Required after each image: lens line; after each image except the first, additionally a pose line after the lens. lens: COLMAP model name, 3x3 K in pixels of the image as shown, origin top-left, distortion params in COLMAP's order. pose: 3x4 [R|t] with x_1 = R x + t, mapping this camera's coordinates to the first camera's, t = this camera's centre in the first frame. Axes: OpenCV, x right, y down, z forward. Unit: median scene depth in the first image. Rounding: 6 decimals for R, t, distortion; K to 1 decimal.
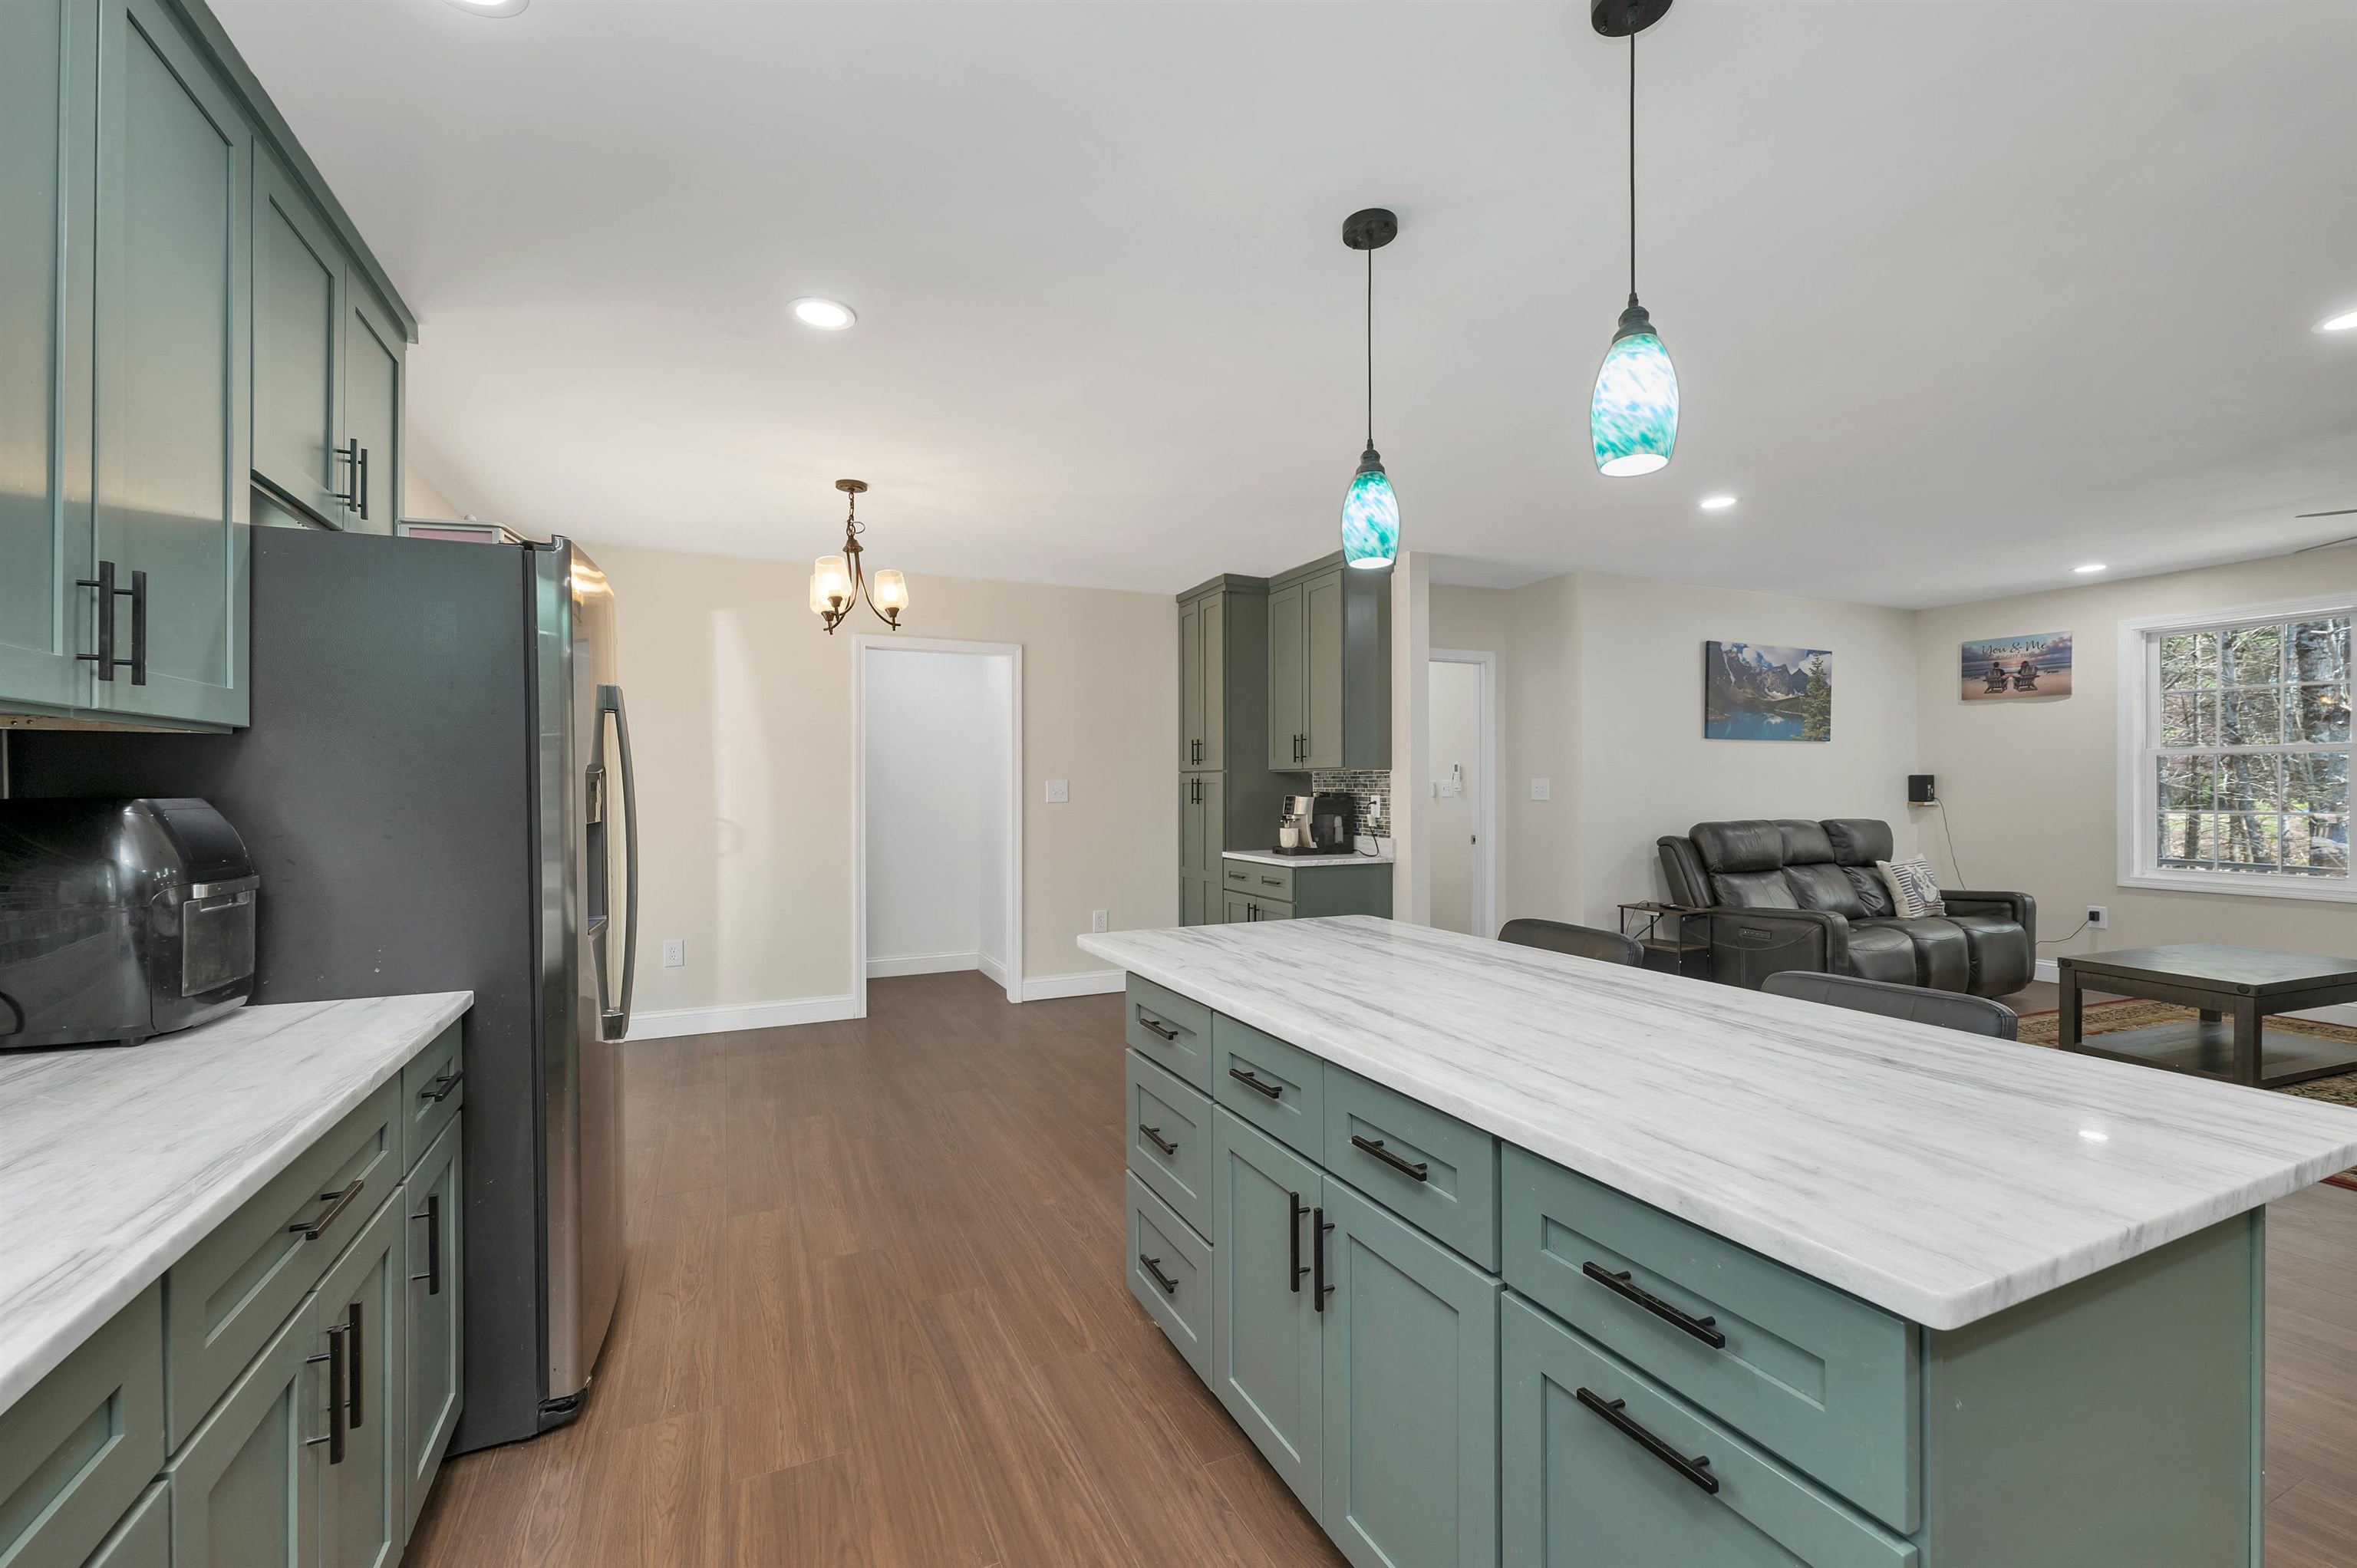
lens RADIAL K [[969.5, 0, 1171.6], [0, 969.5, 775.0], [0, 0, 1]] dist [-0.002266, -0.000236]
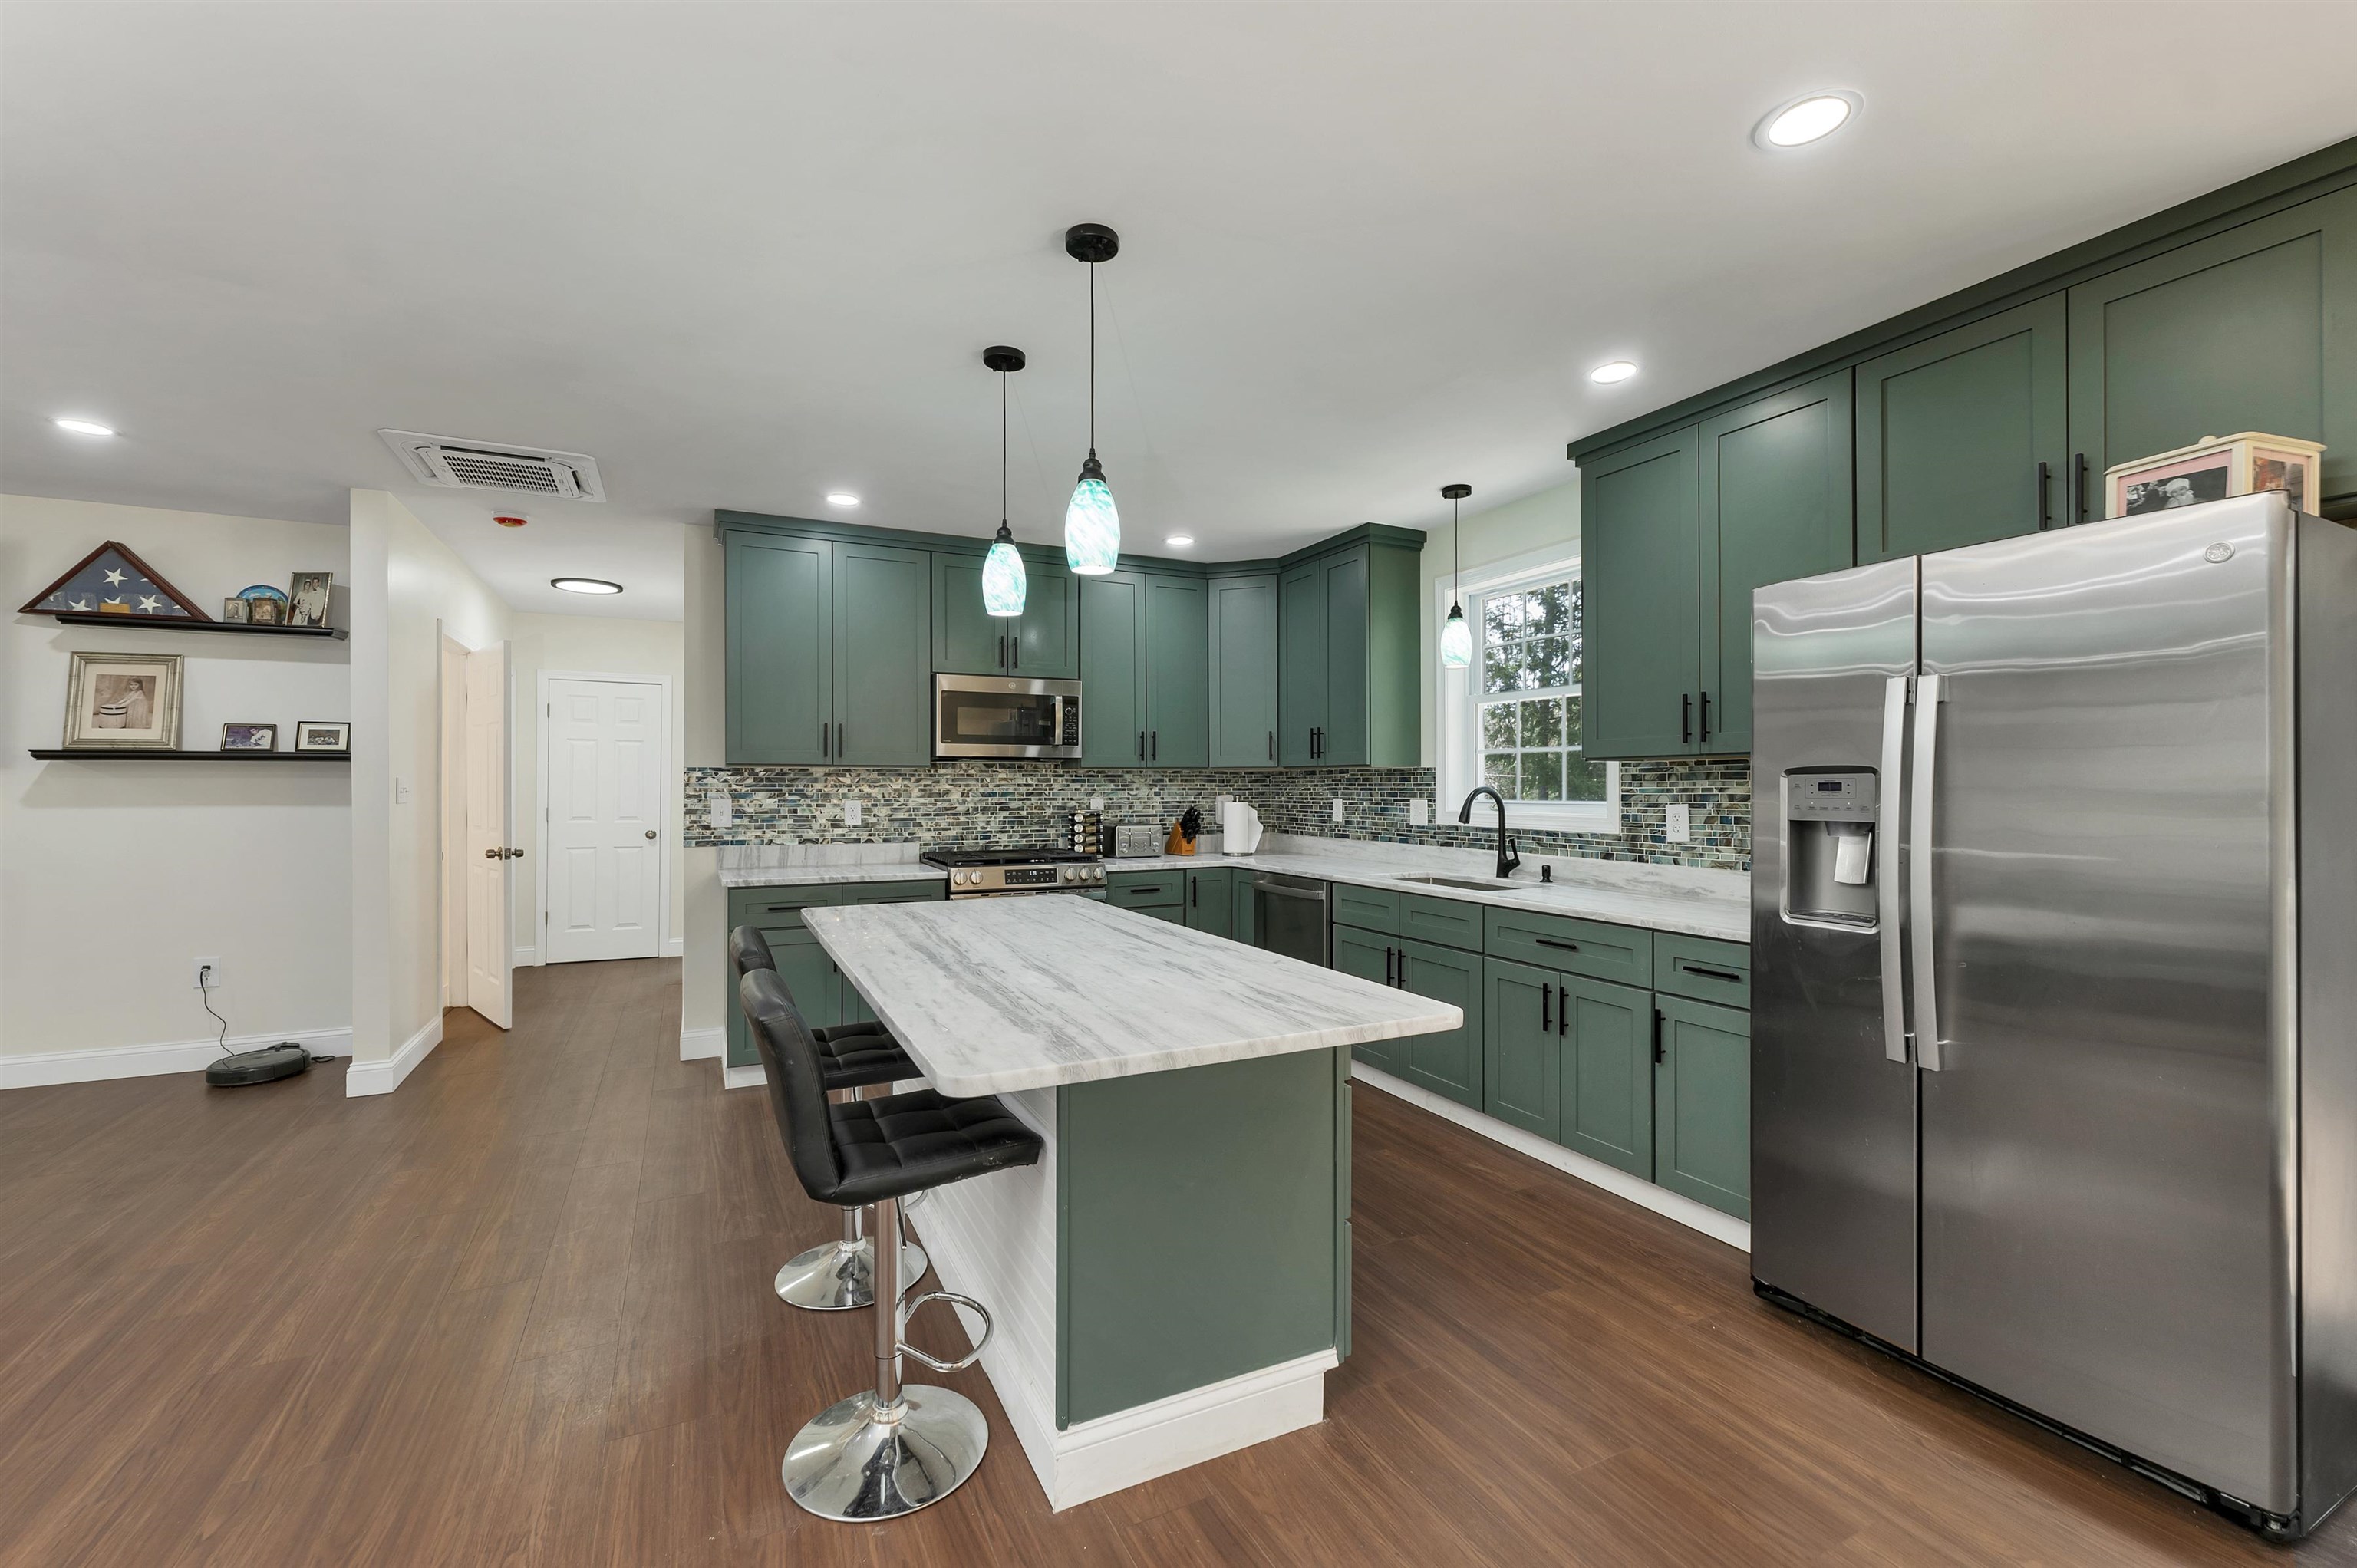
lens RADIAL K [[973.4, 0, 1167.2], [0, 973.4, 791.9], [0, 0, 1]] dist [-0.001426, -0.000003]
pose [[-0.999823, 0.002191, -0.018698, 0.057450], [0.002285, 0.999985, -0.005017, 0.008584], [0.018687, -0.005059, -0.999813, 0.800537]]
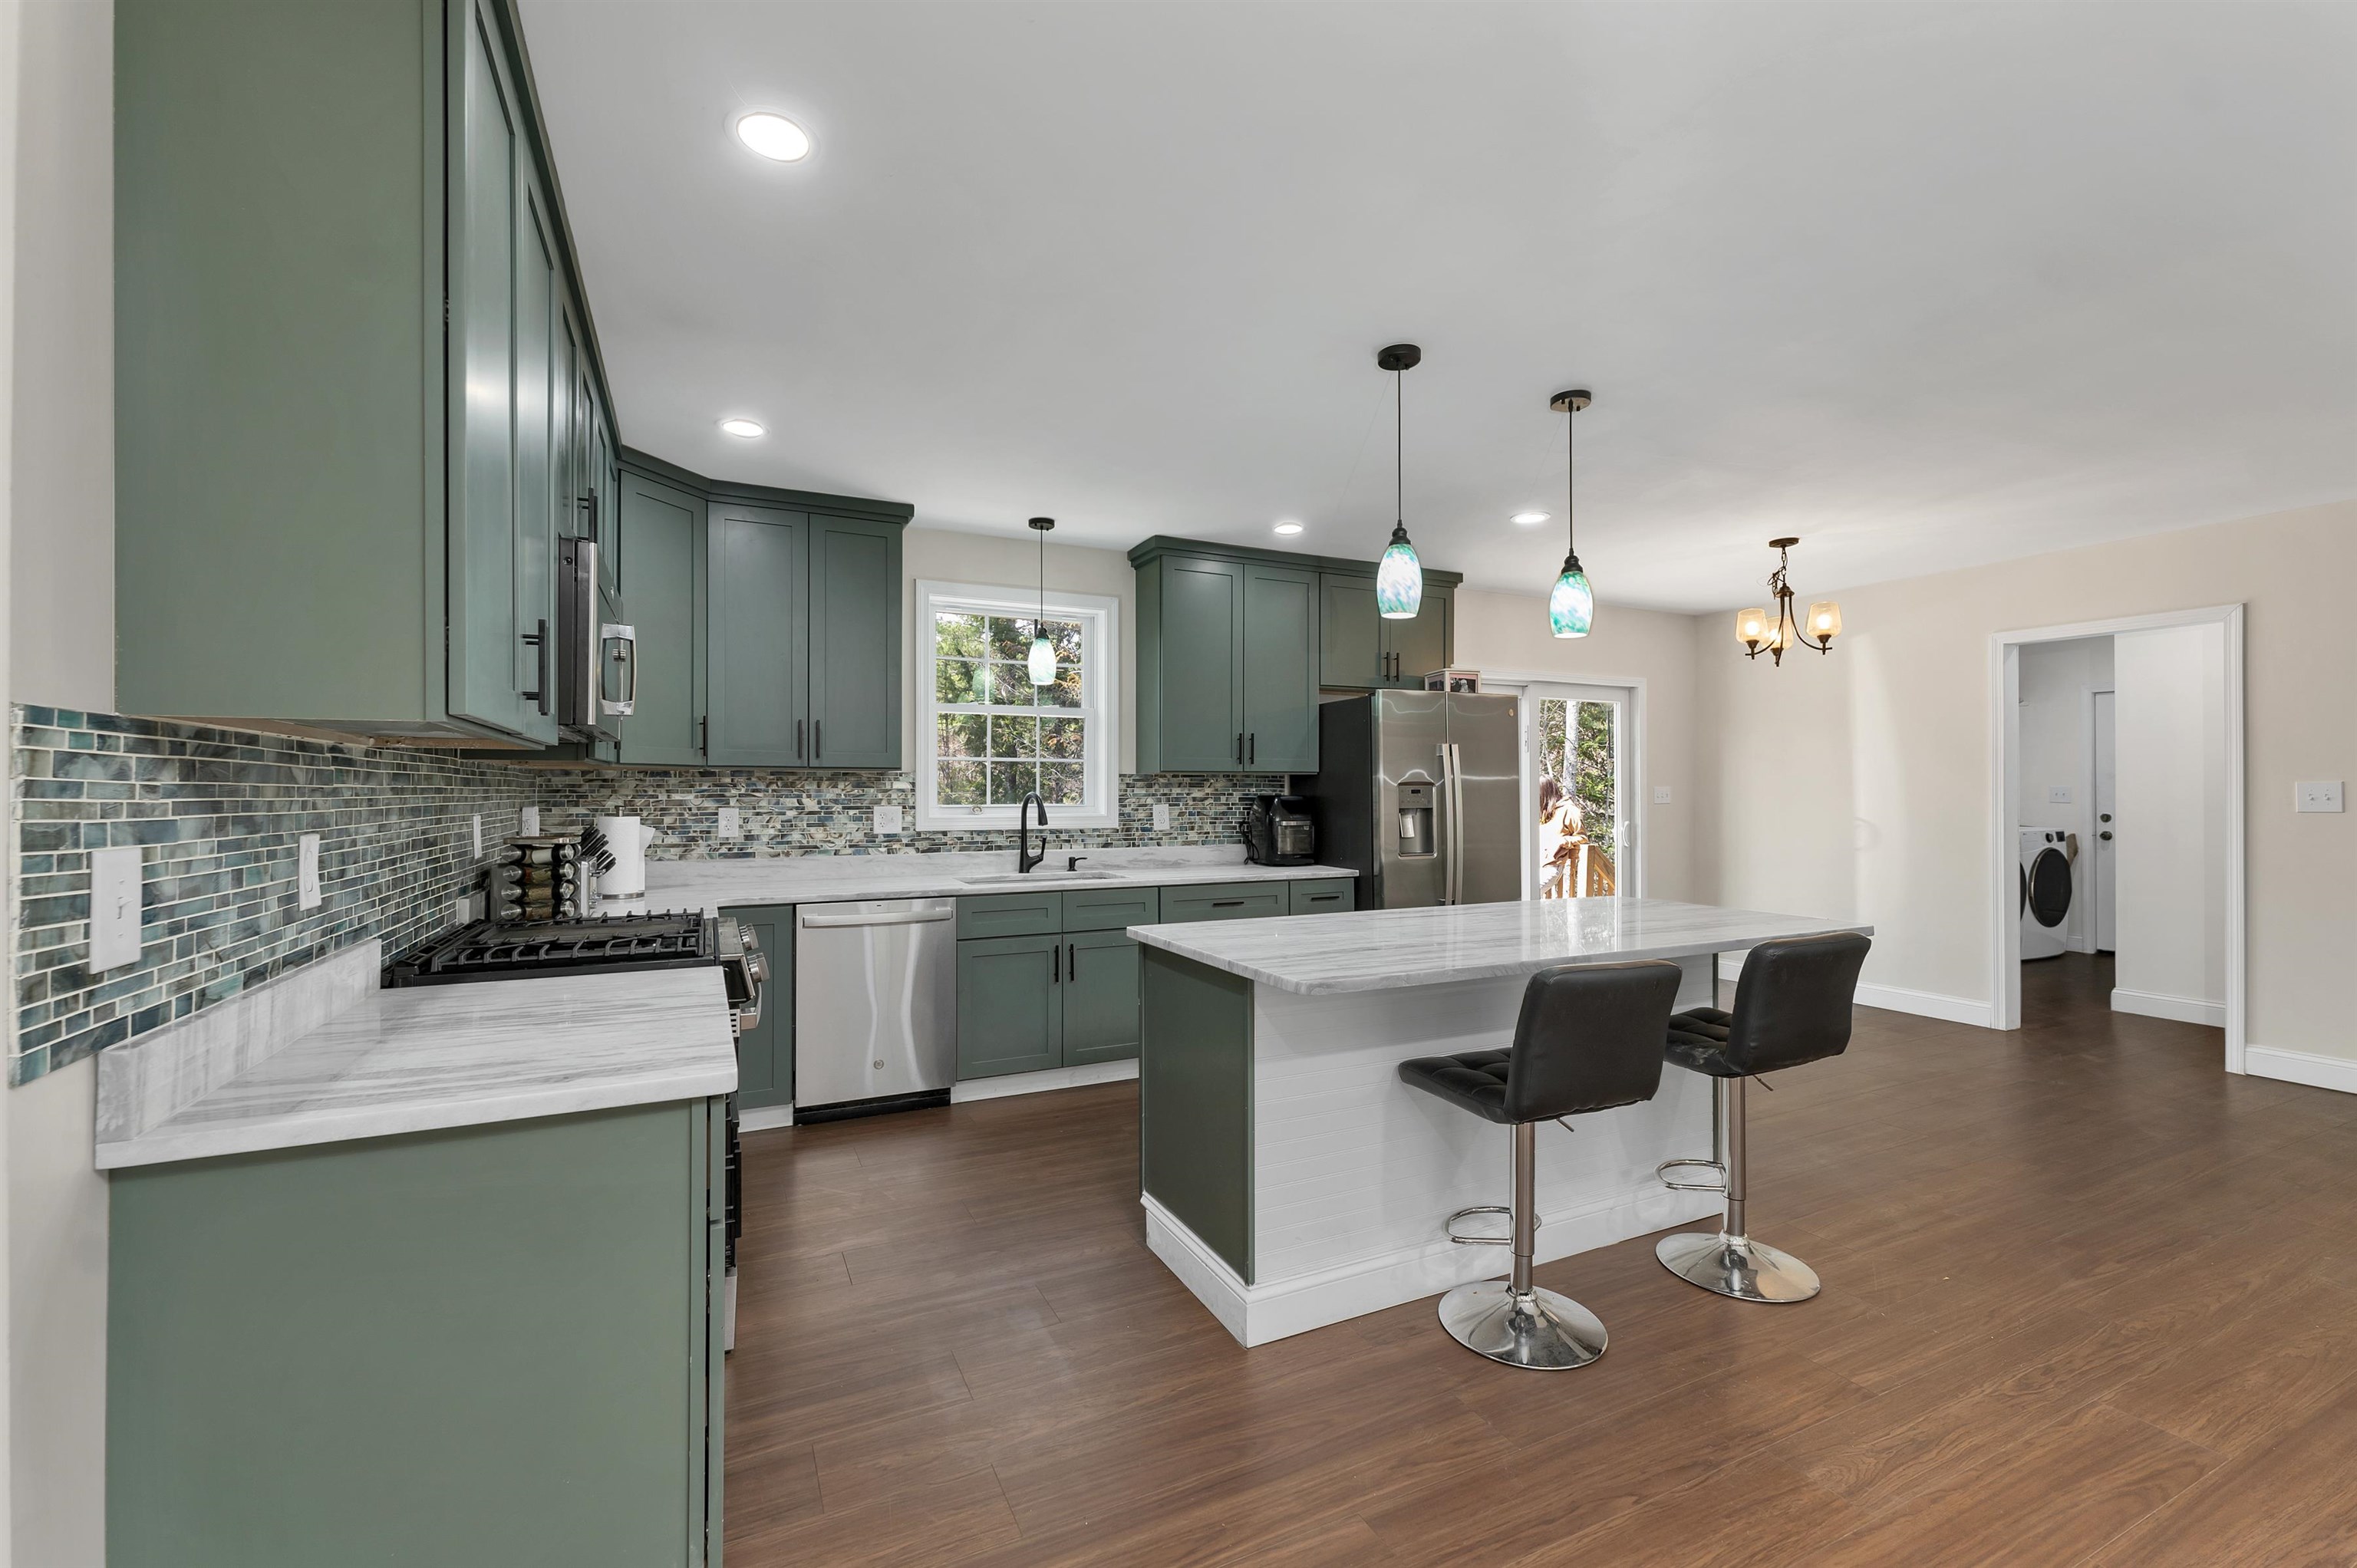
lens RADIAL K [[970.4, 0, 1156.0], [0, 970.4, 789.7], [0, 0, 1]] dist [-0.001710, -0.000380]
pose [[0.006036, -0.000203, -0.999982, 0.639982], [0.012468, 0.999922, -0.000128, 0.000498], [0.999904, -0.012467, 0.006038, 0.153257]]
